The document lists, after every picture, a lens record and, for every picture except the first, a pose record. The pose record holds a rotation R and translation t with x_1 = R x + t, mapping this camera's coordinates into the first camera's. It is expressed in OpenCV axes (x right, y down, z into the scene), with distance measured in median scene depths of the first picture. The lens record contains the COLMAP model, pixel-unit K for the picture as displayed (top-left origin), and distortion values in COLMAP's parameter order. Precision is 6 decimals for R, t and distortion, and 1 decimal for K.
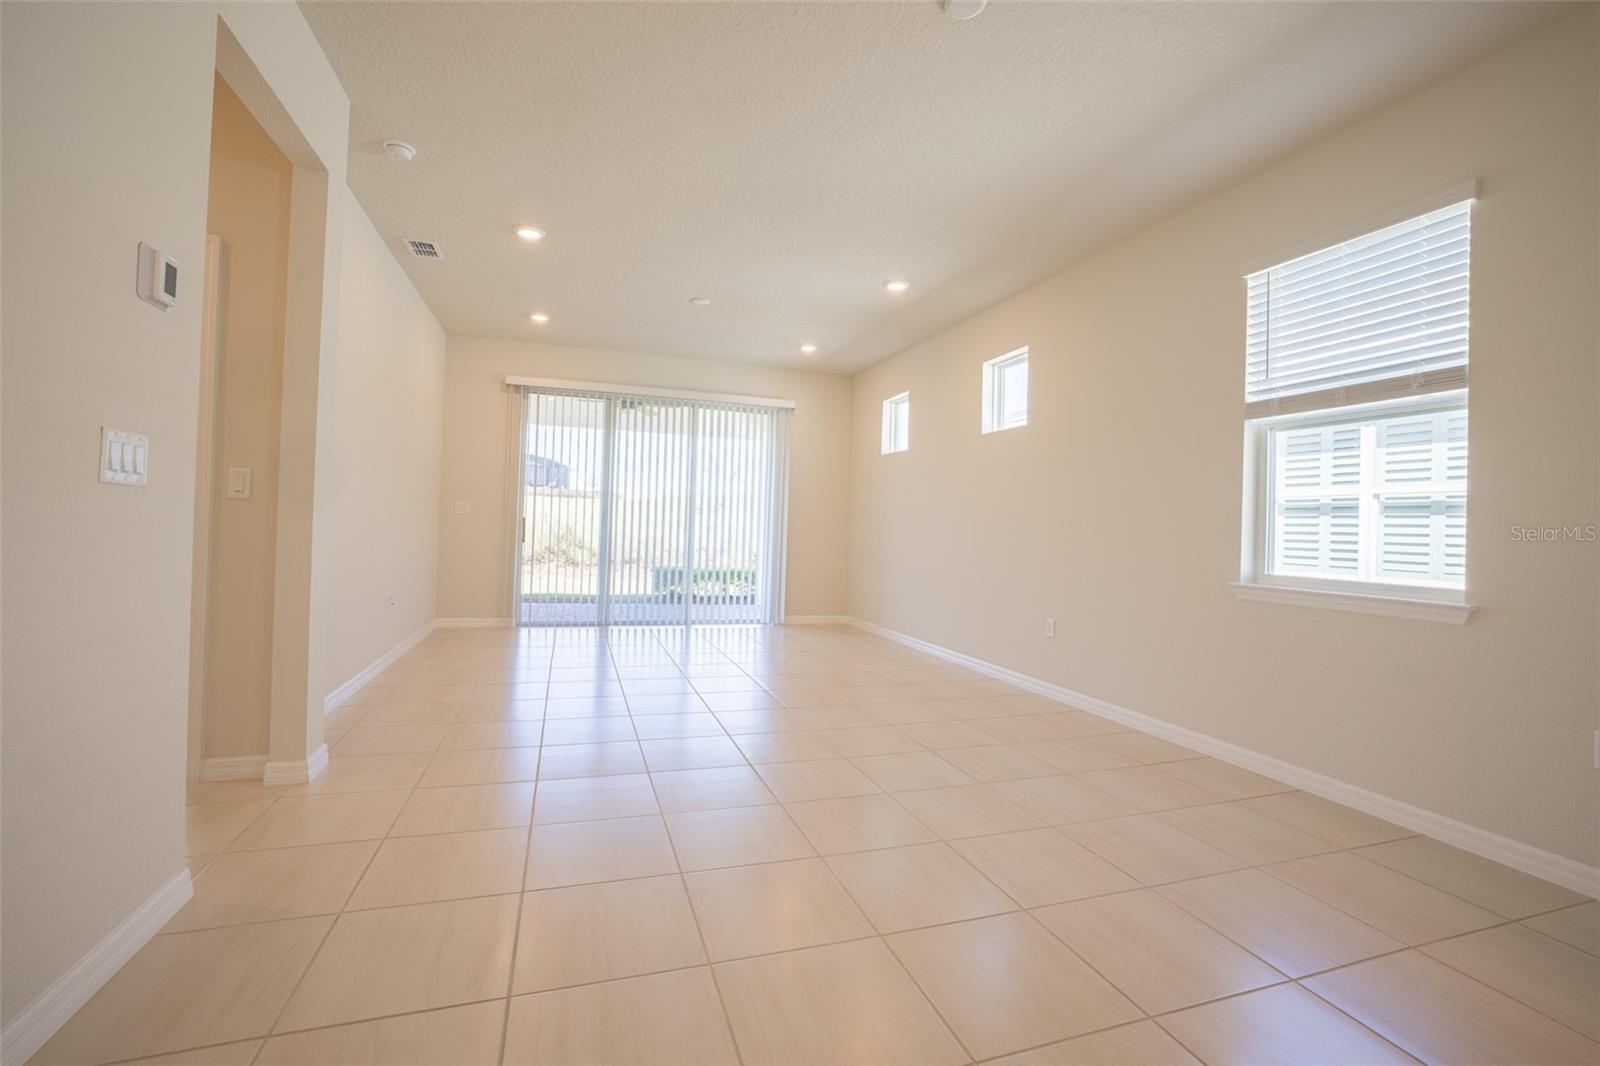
lens RADIAL K [[687.2, 0, 800.0], [0, 687.2, 521.0], [0, 0, 1]] dist [-0.048059, 0.019252]
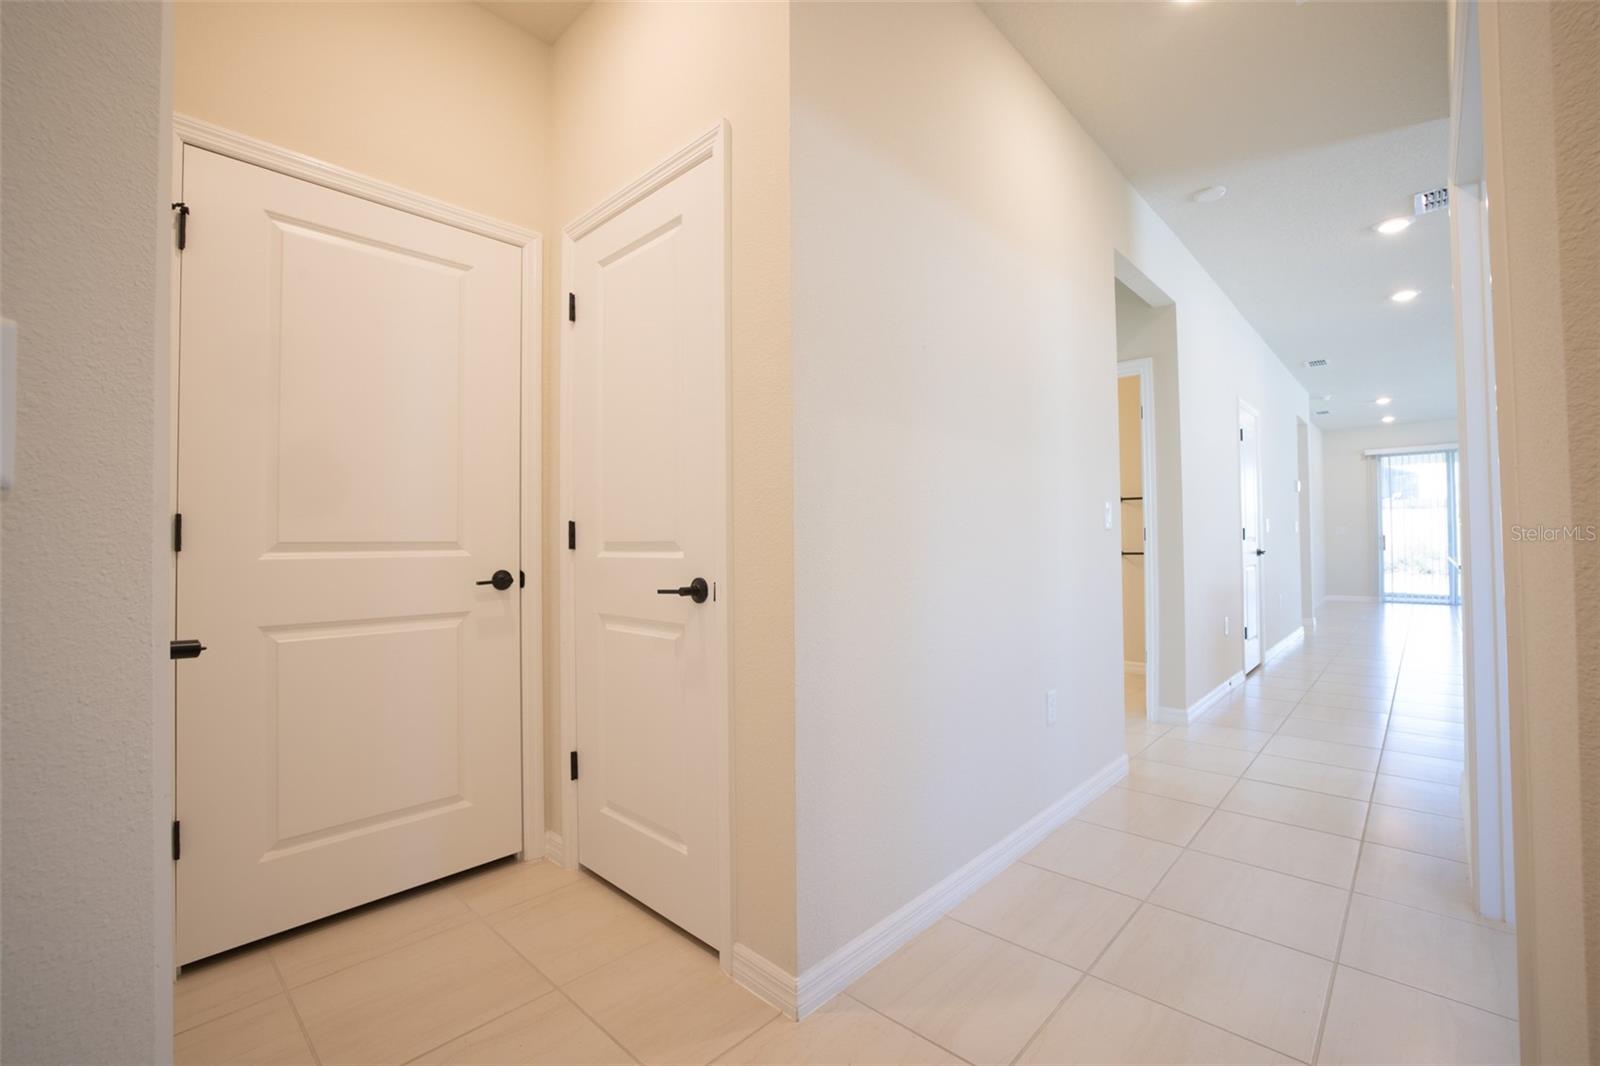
lens RADIAL K [[663.5, 0, 796.7], [0, 663.5, 527.4], [0, 0, 1]] dist [-0.011917, -0.000202]
pose [[0.461885, -0.054285, -0.885277, 0.298533], [0.033774, 0.998478, -0.043605, -0.002028], [0.886296, -0.009758, 0.463015, -0.858527]]
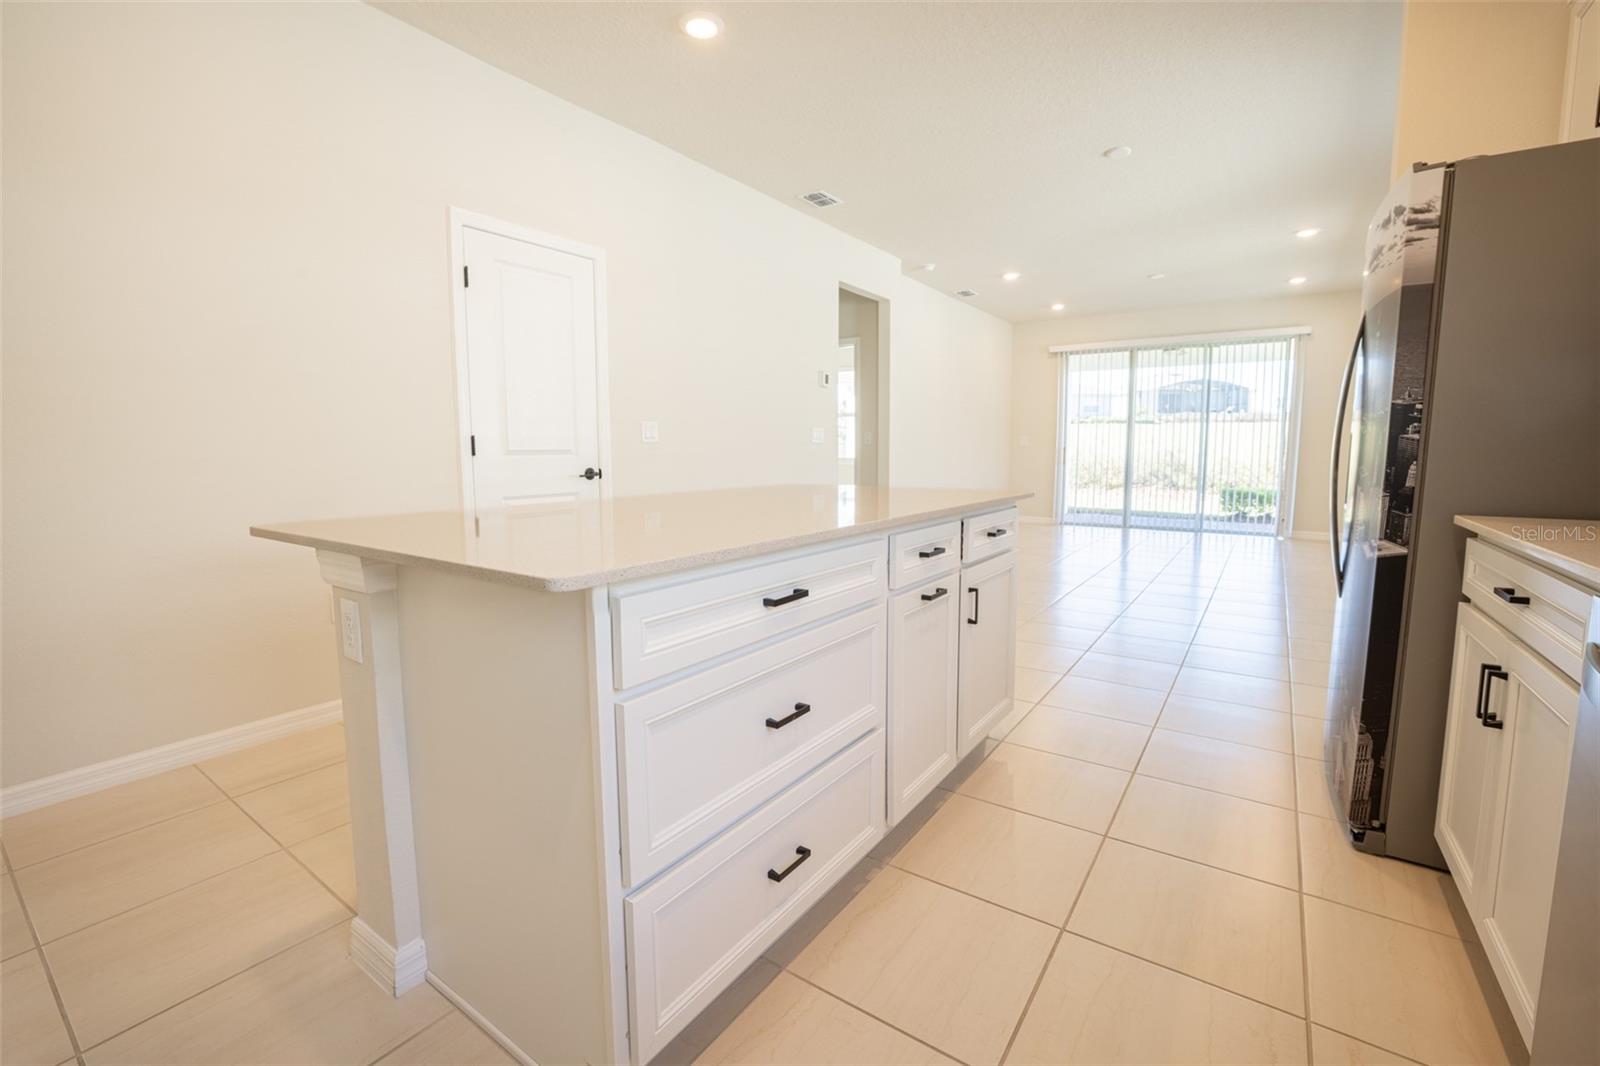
lens RADIAL K [[687.2, 0, 800.0], [0, 687.2, 521.0], [0, 0, 1]] dist [-0.048059, 0.019252]
pose [[0.588125, 0.051391, -0.807136, 0.370775], [0.031609, 0.995756, 0.086433, 0.007301], [0.808152, -0.076346, 0.584004, -0.240032]]
